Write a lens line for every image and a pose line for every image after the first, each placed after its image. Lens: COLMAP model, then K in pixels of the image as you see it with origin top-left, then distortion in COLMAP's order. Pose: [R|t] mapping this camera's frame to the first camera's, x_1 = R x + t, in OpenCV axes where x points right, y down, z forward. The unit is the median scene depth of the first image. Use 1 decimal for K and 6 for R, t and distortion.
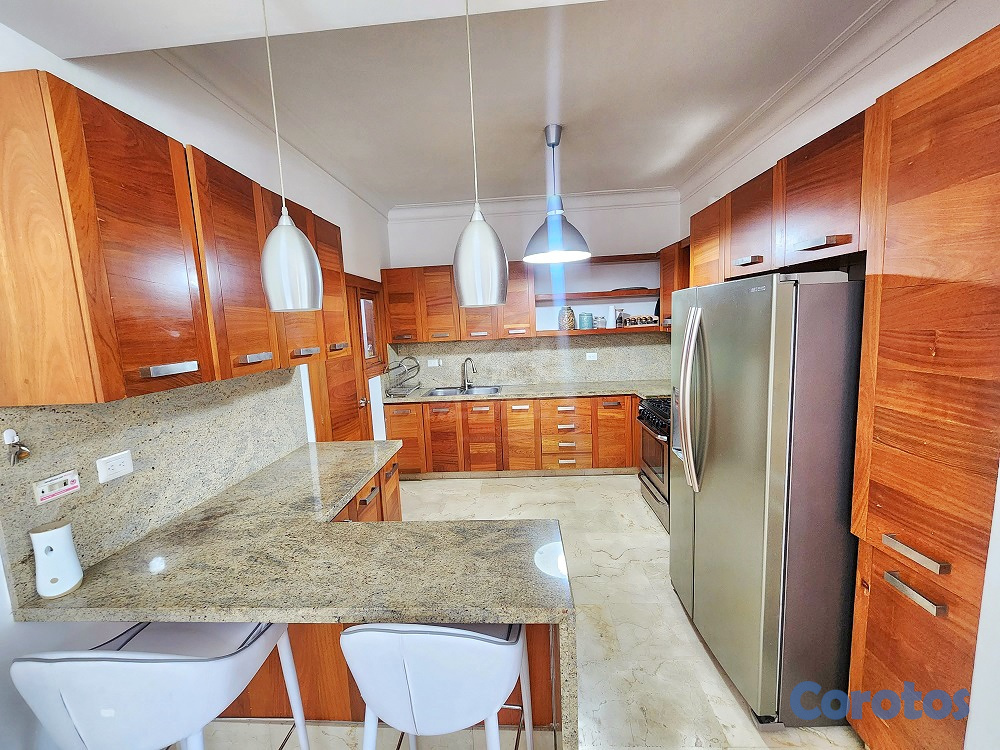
lens RADIAL K [[408.9, 0, 500.3], [0, 408.9, 372.3], [0, 0, 1]] dist [-0.004037, -0.000350]
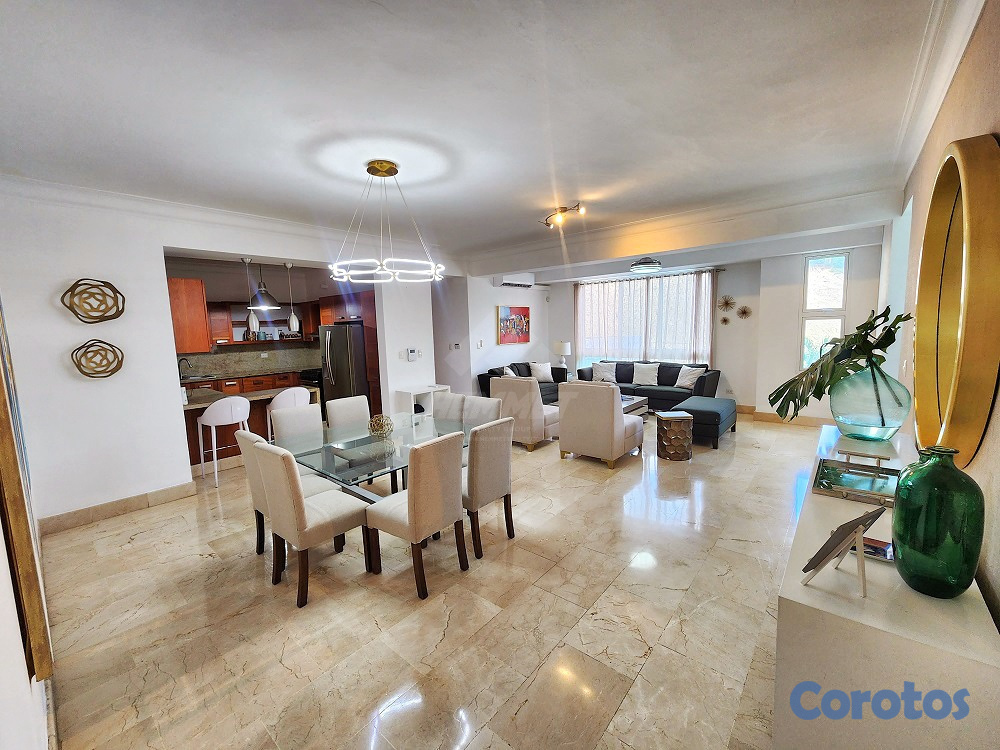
lens RADIAL K [[408.9, 0, 500.5], [0, 408.9, 371.4], [0, 0, 1]] dist [-0.004037, -0.000350]
pose [[0.609223, -0.067840, 0.790092, -0.620967], [0.102056, 0.994756, 0.006719, 0.136832], [-0.786405, 0.076540, 0.612951, -1.004800]]
